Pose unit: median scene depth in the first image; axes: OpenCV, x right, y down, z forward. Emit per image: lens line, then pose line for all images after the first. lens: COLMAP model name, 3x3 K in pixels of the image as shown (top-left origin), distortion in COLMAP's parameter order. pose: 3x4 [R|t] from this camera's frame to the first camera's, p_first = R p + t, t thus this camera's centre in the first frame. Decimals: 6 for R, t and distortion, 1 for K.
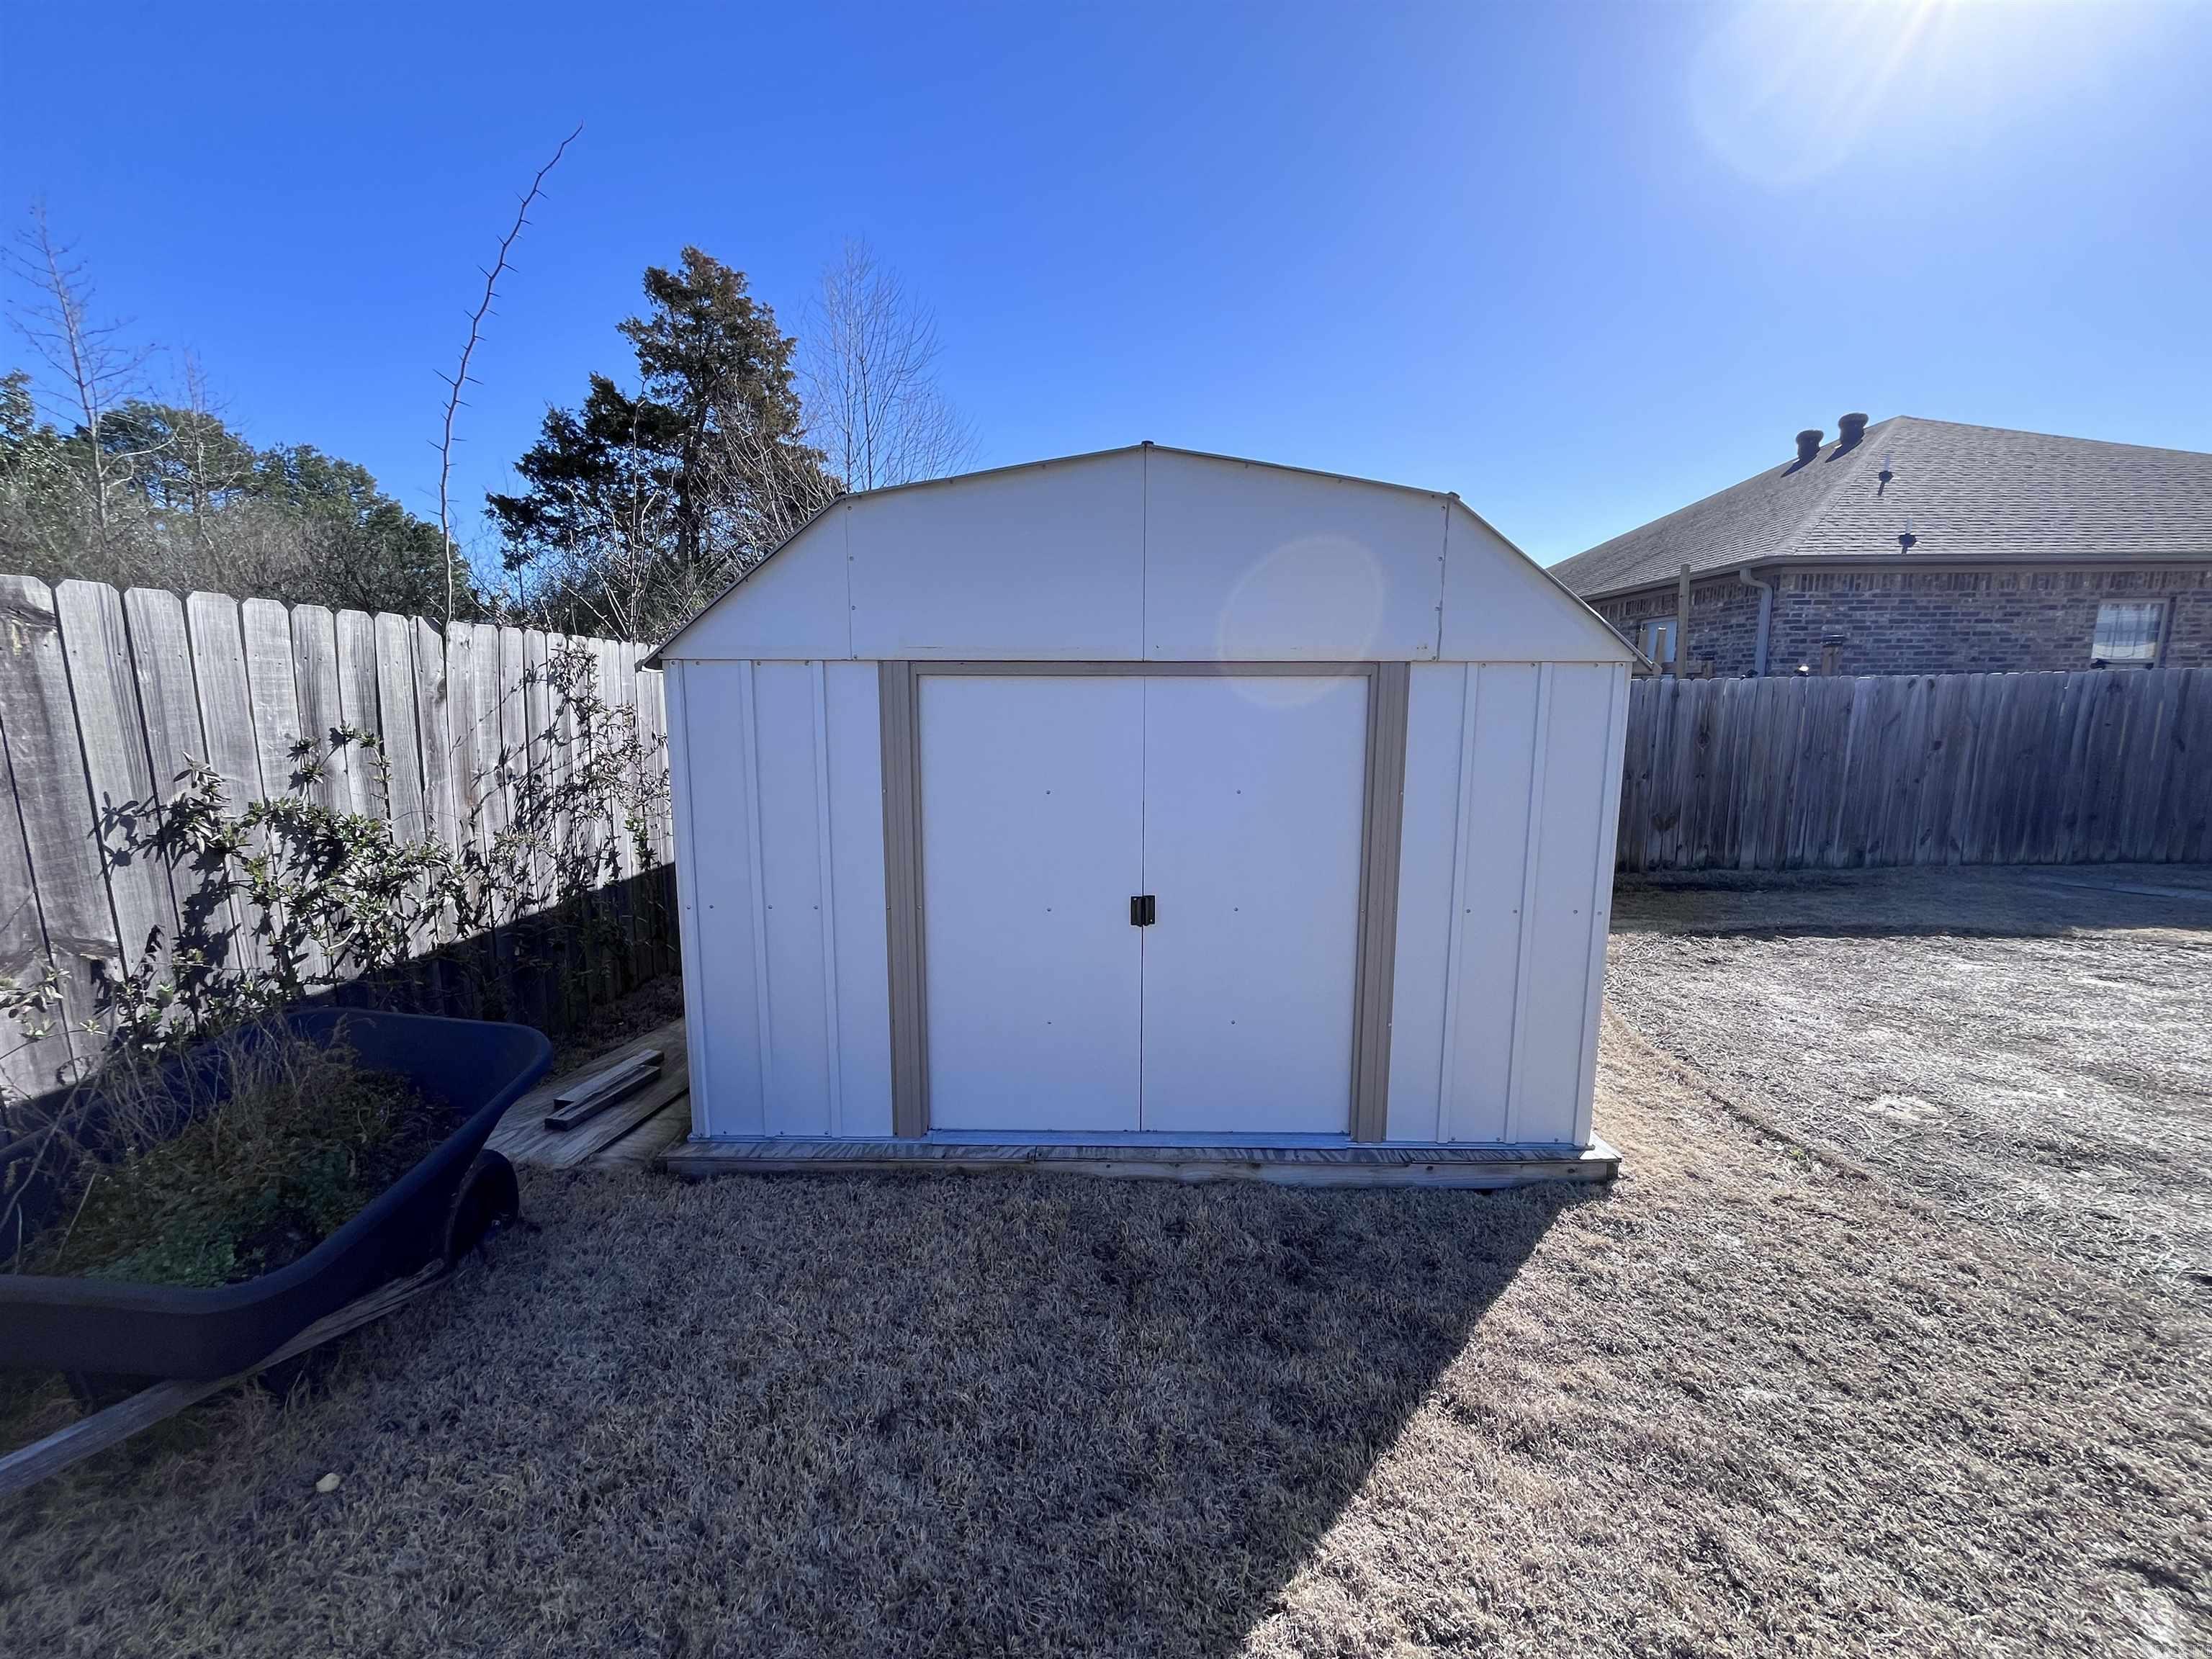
lens RADIAL K [[890.0, 0, 1106.0], [0, 890.0, 829.5], [0, 0, 1]] dist [-0.002718, -0.000121]
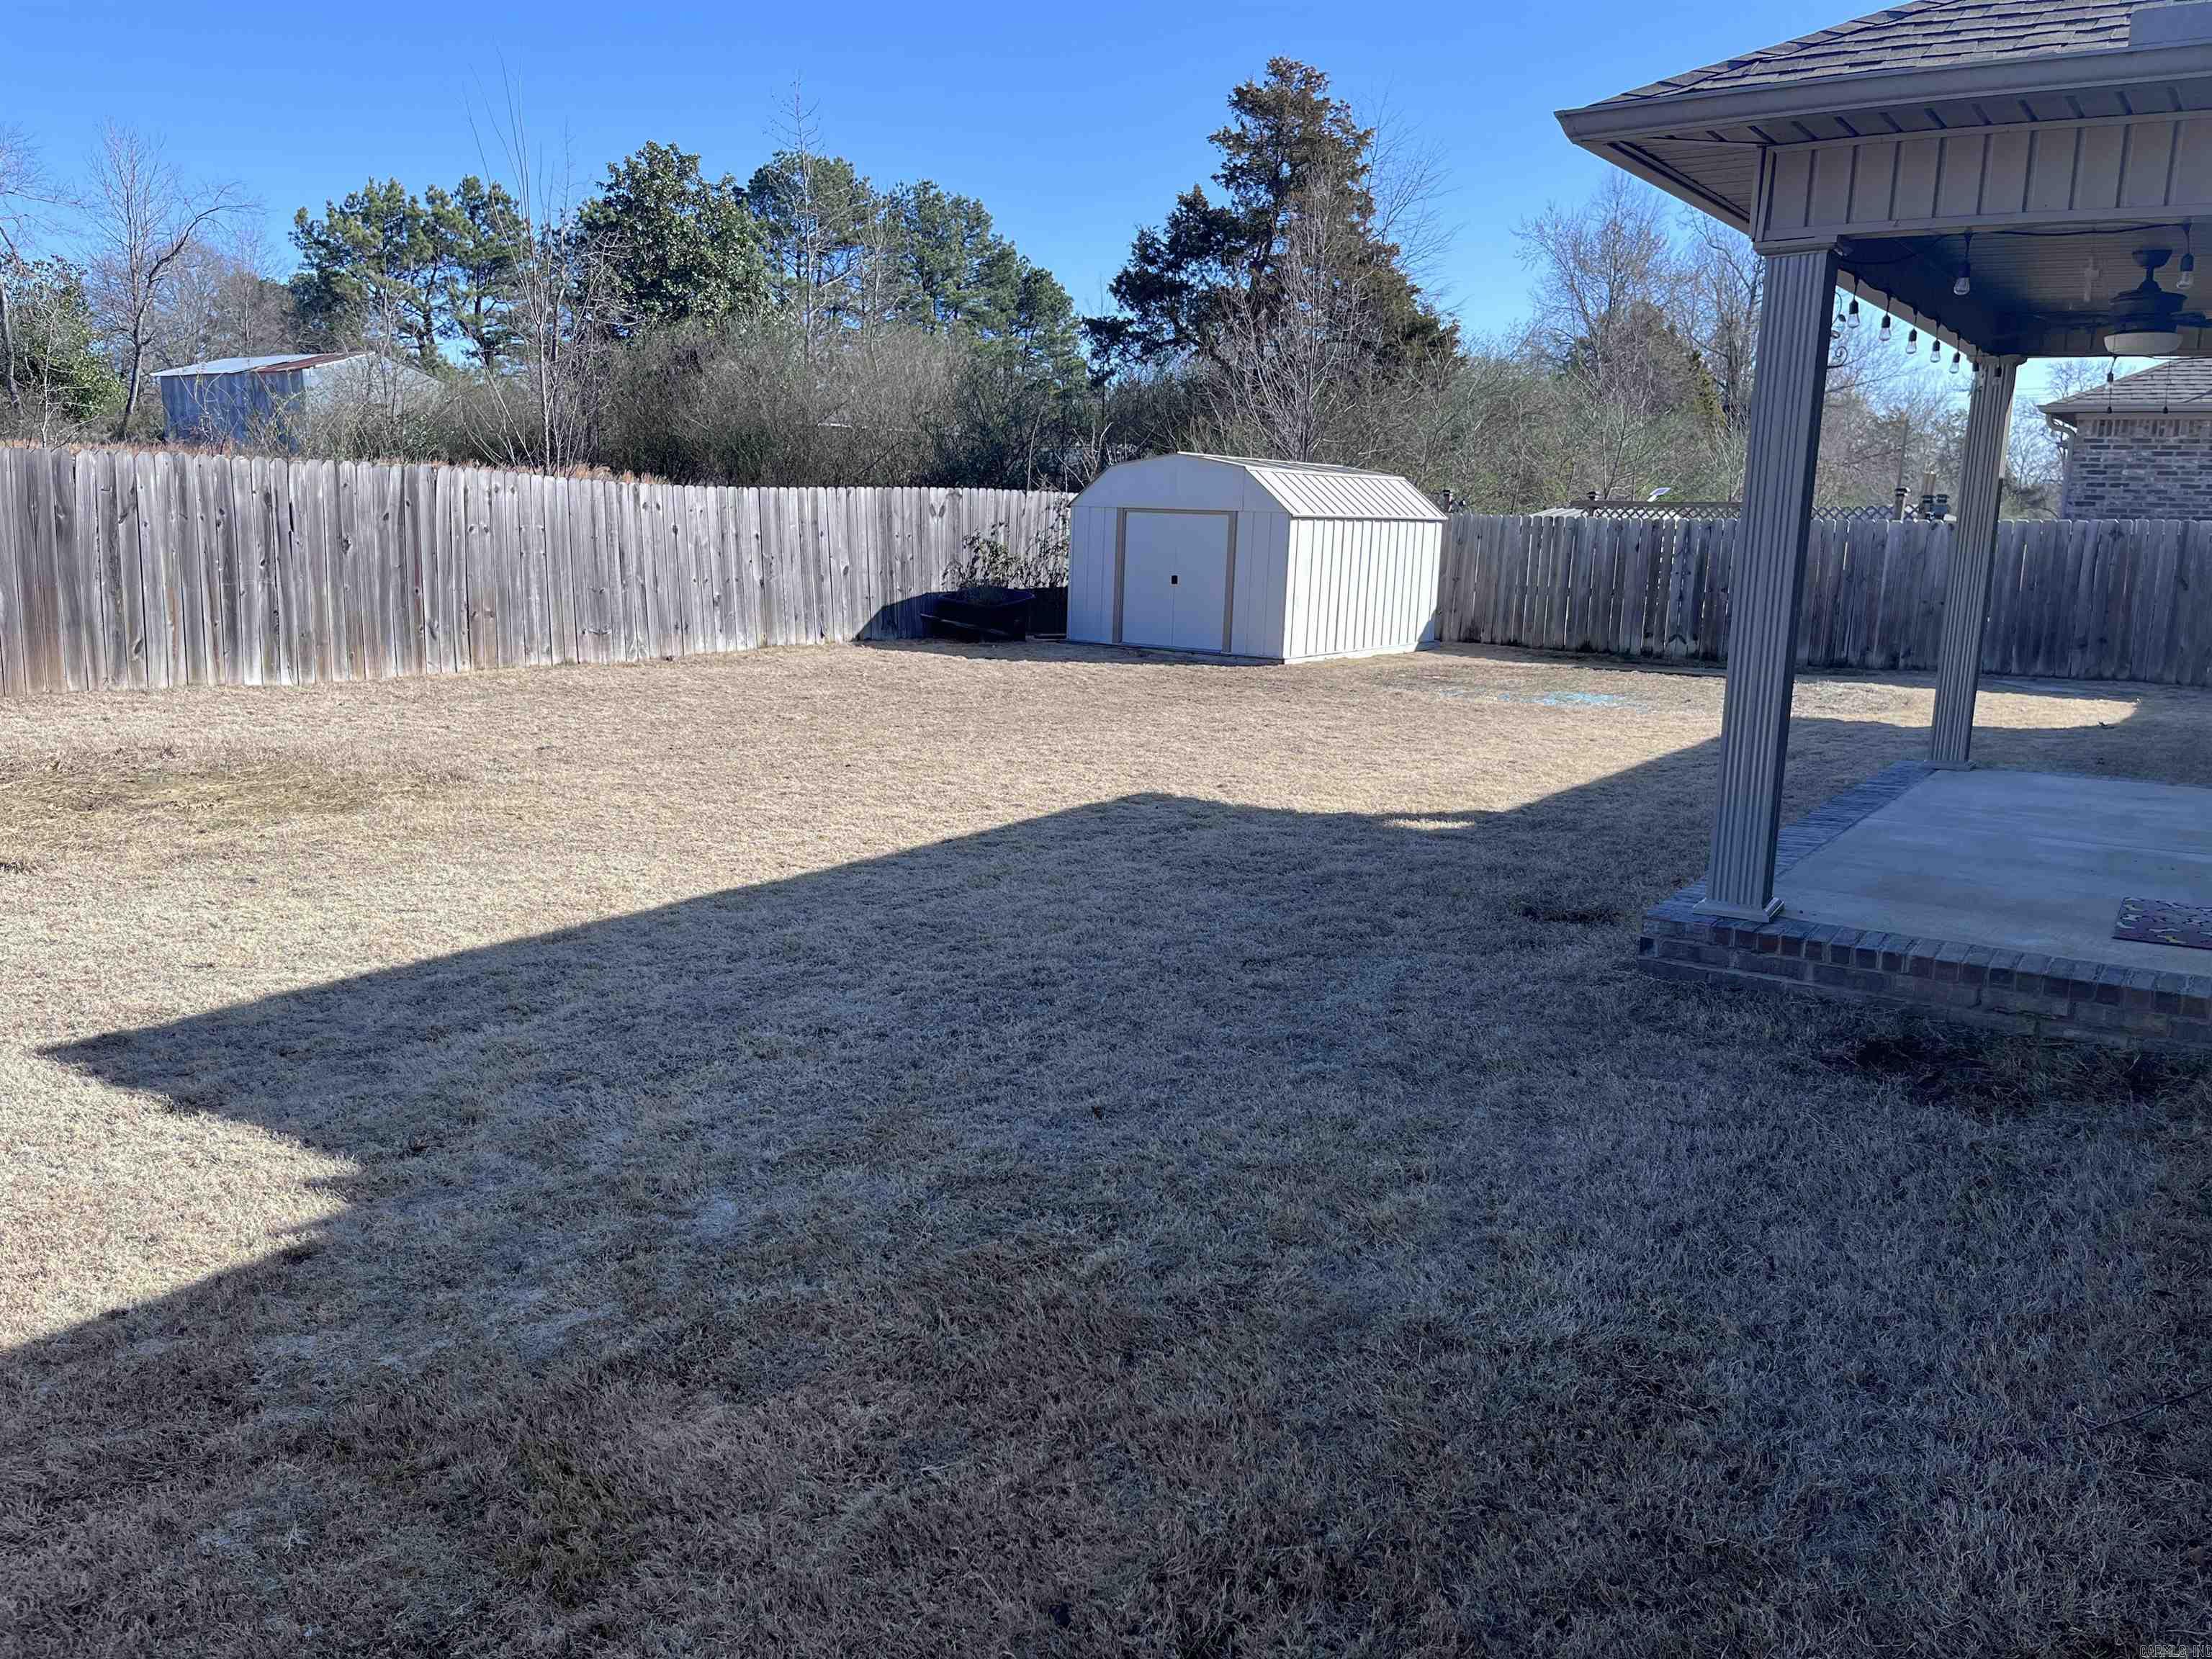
lens RADIAL K [[1662.8, 0, 1106.0], [0, 1662.8, 829.5], [0, 0, 1]] dist [0.100285, -0.121972]
pose [[0.828552, 0.129839, -0.544650, 0.956812], [-0.111321, 0.991522, 0.067020, 0.178187], [0.548735, 0.005101, 0.835981, -1.264206]]
